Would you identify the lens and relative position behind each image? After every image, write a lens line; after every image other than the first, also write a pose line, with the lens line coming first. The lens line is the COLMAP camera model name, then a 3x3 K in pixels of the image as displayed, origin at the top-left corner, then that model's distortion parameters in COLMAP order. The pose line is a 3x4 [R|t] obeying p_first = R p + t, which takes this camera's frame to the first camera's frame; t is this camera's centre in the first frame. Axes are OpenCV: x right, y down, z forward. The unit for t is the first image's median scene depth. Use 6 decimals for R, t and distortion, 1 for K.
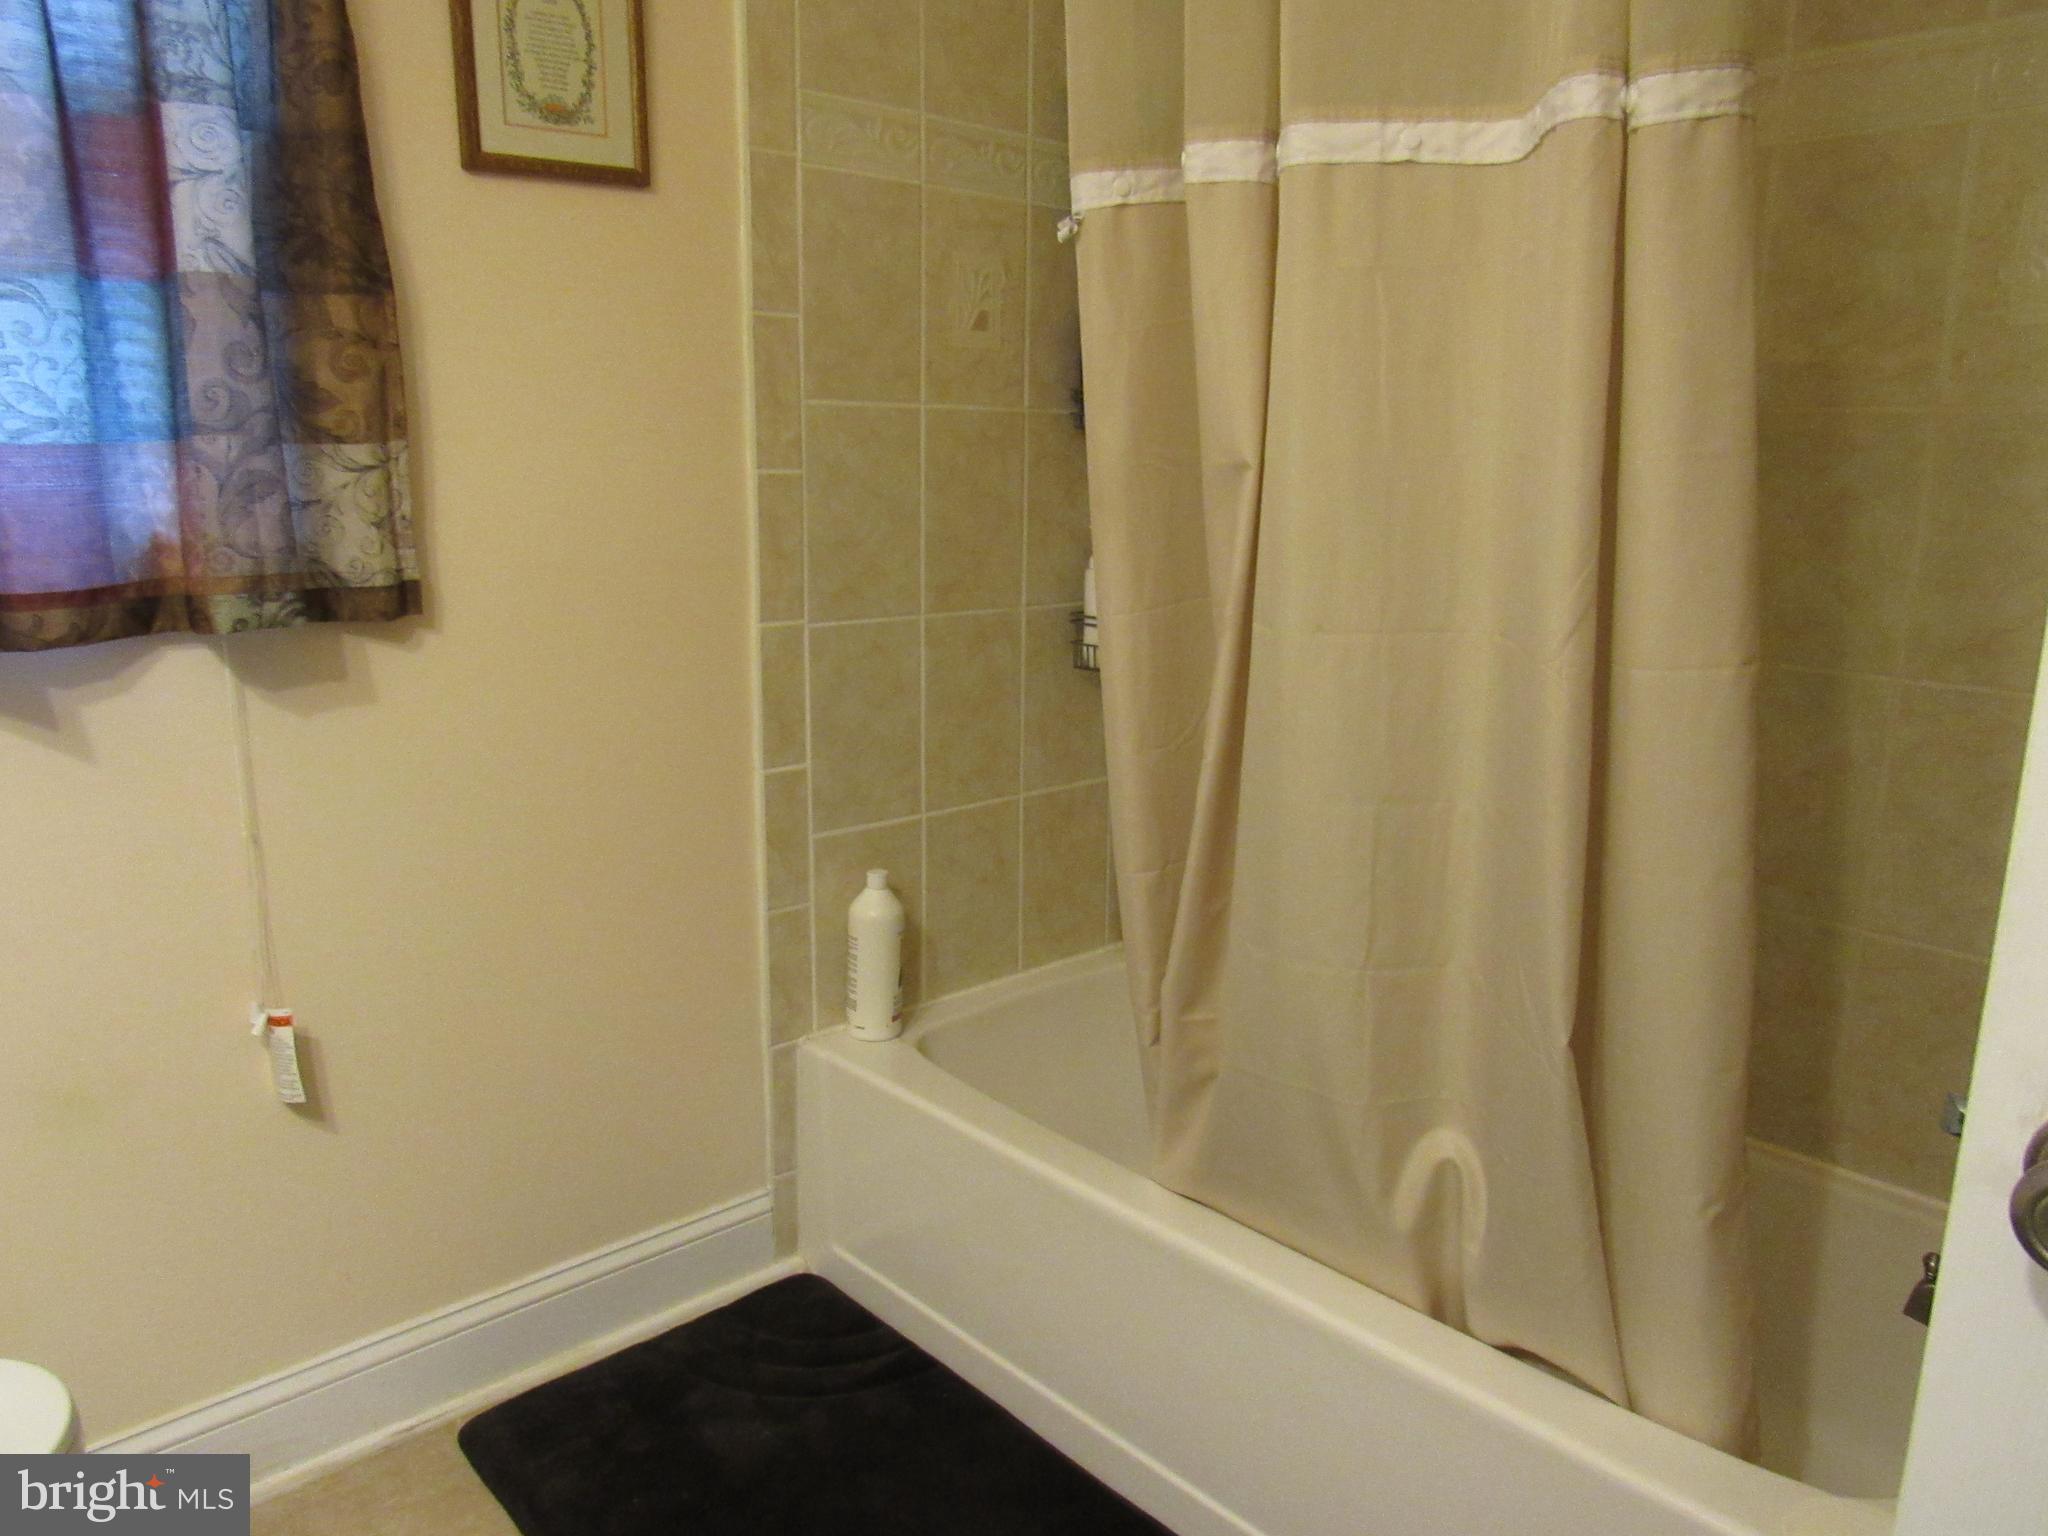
lens RADIAL K [[1465.3, 0, 1020.8], [0, 1465.3, 766.1], [0, 0, 1]] dist [-0.030809, 0.013538]
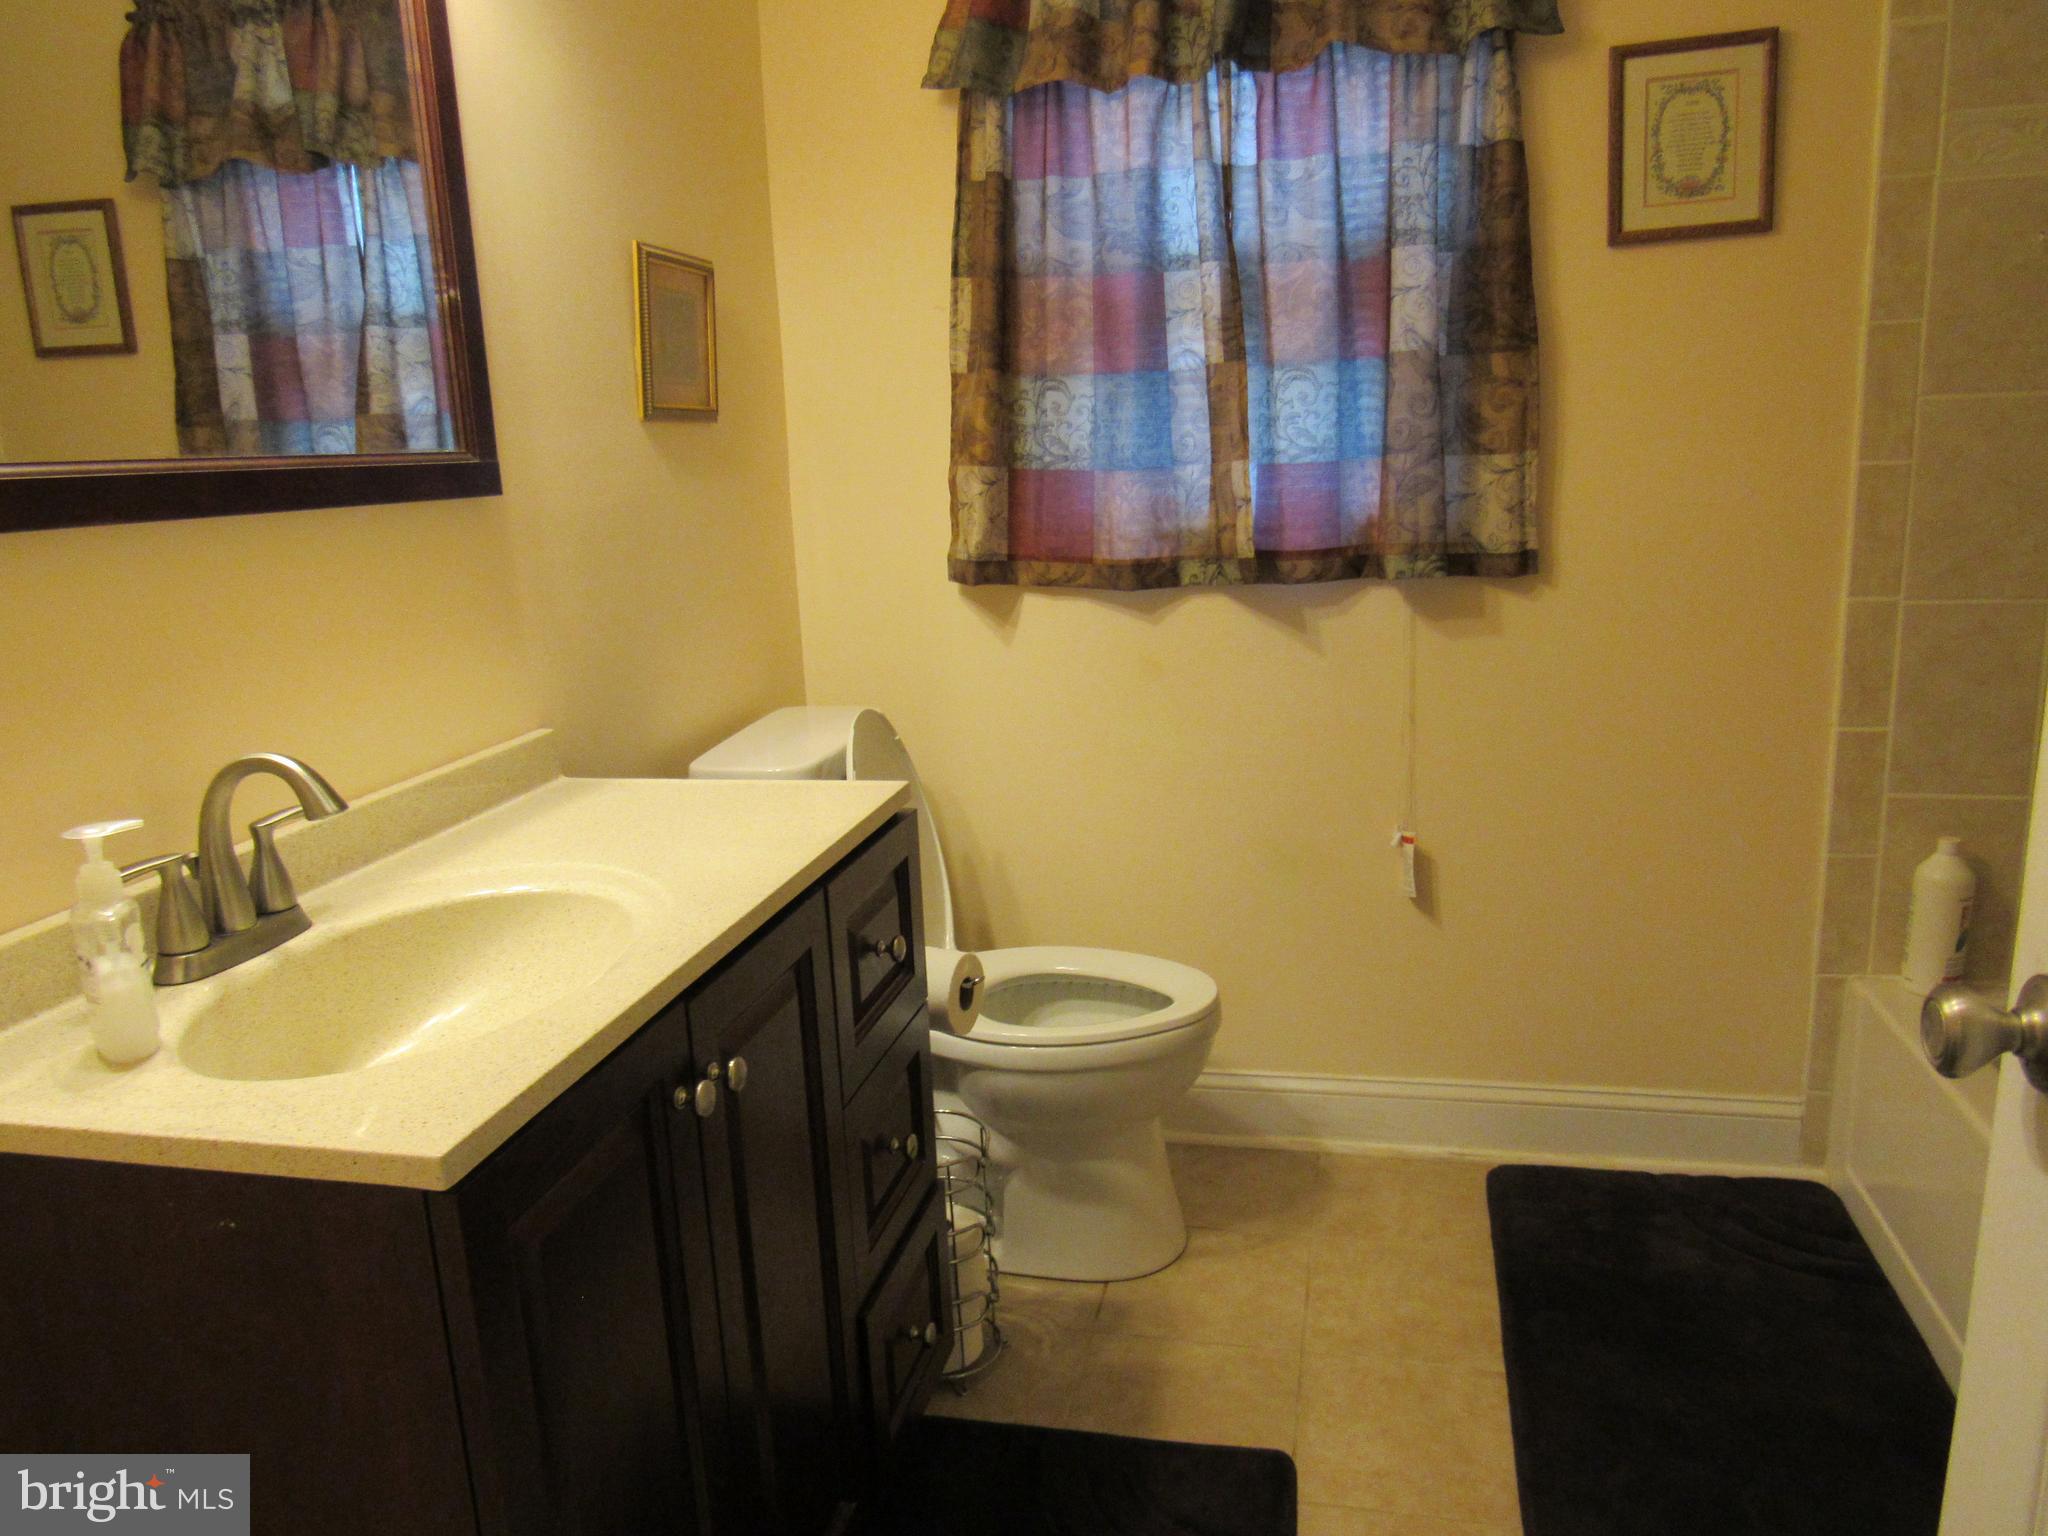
lens RADIAL K [[1465.3, 0, 1020.7], [0, 1465.3, 765.2], [0, 0, 1]] dist [-0.030809, 0.013538]
pose [[0.556815, 0.145954, -0.817713, 0.507057], [-0.127369, 0.987802, 0.089582, 0.015036], [0.820813, 0.054271, 0.568613, -0.199704]]
